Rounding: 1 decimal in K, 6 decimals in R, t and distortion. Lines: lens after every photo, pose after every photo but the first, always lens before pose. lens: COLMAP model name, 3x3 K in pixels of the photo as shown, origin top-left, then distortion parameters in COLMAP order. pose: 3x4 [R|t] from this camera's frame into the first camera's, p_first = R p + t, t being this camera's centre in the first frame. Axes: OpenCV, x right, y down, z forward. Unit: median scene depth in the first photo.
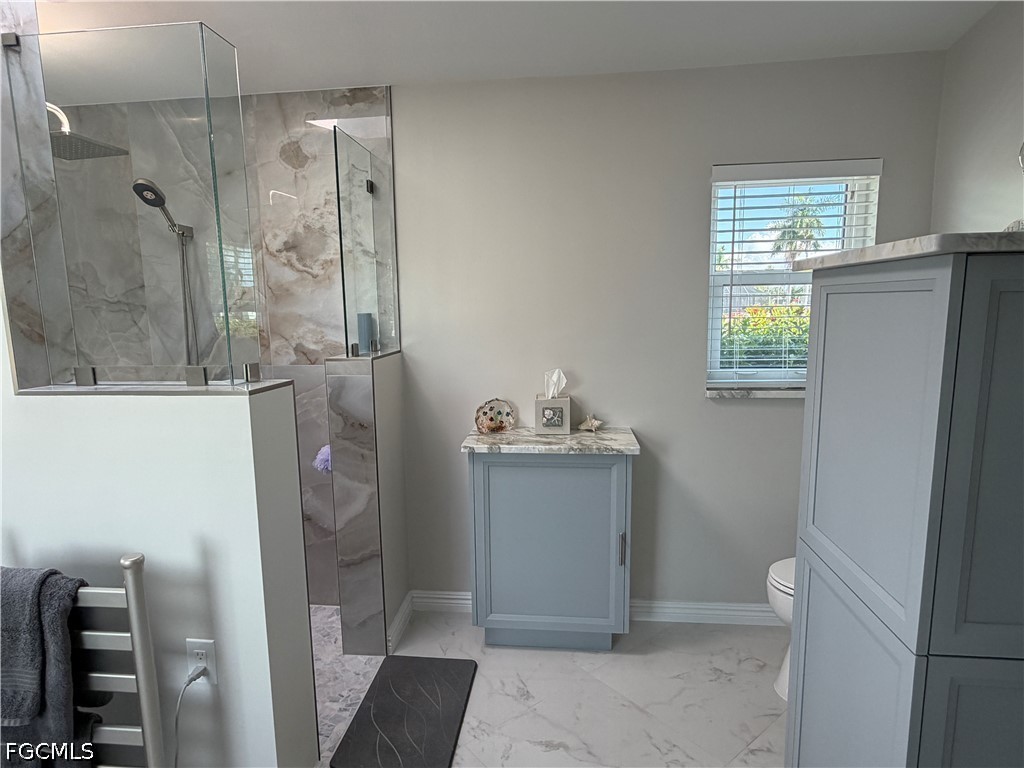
lens RADIAL K [[574.2, 0, 508.4], [0, 574.2, 385.4], [0, 0, 1]] dist [0.005715, 0.000436]
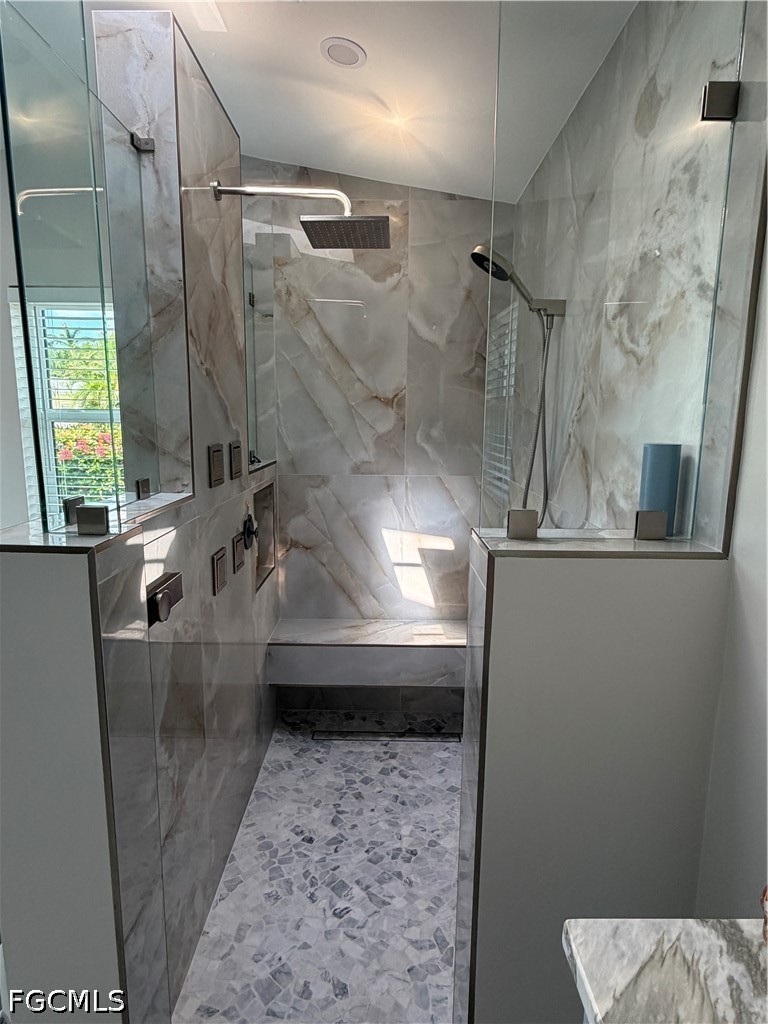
lens RADIAL K [[574.2, 0, 384.0], [0, 574.2, 512.0], [0, 0, 1]] dist [0.005715, 0.000436]
pose [[0.099539, 0.185812, -0.977531, 0.149890], [-0.150243, 0.973953, 0.169833, -0.125919], [0.983625, 0.129962, 0.124863, 0.809277]]
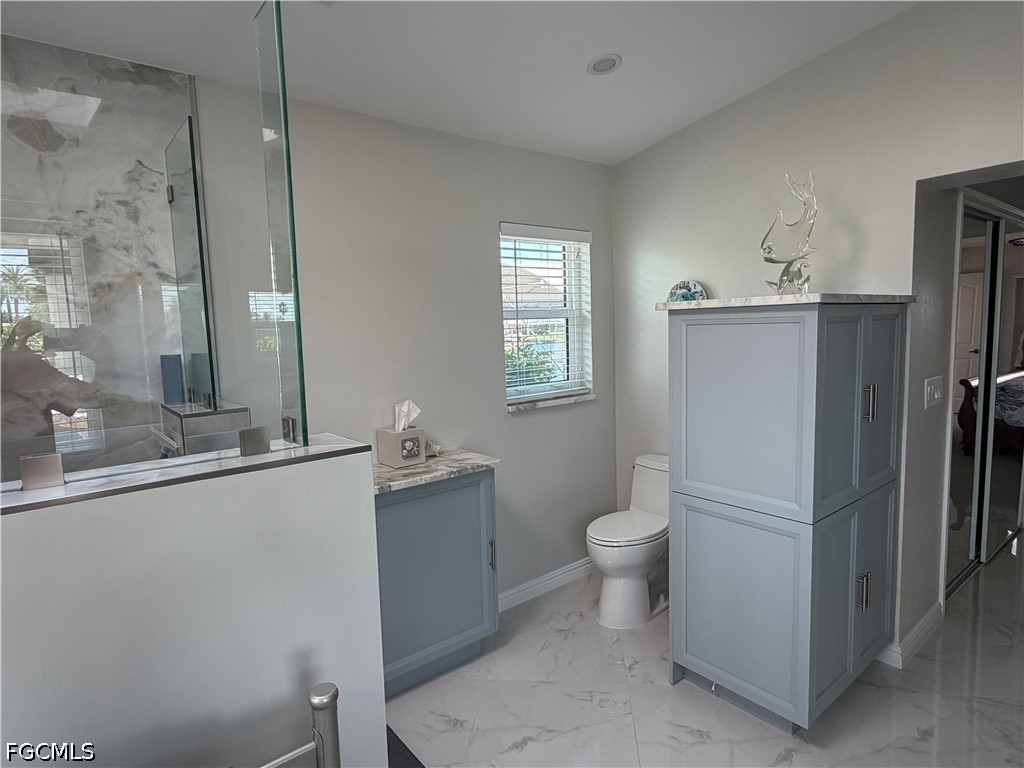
lens RADIAL K [[574.2, 0, 508.4], [0, 574.2, 385.4], [0, 0, 1]] dist [0.005715, 0.000436]
pose [[0.707322, -0.080194, 0.702328, -0.506320], [0.120553, 0.992674, -0.008063, -0.025771], [-0.696536, 0.090371, 0.711808, 0.151008]]
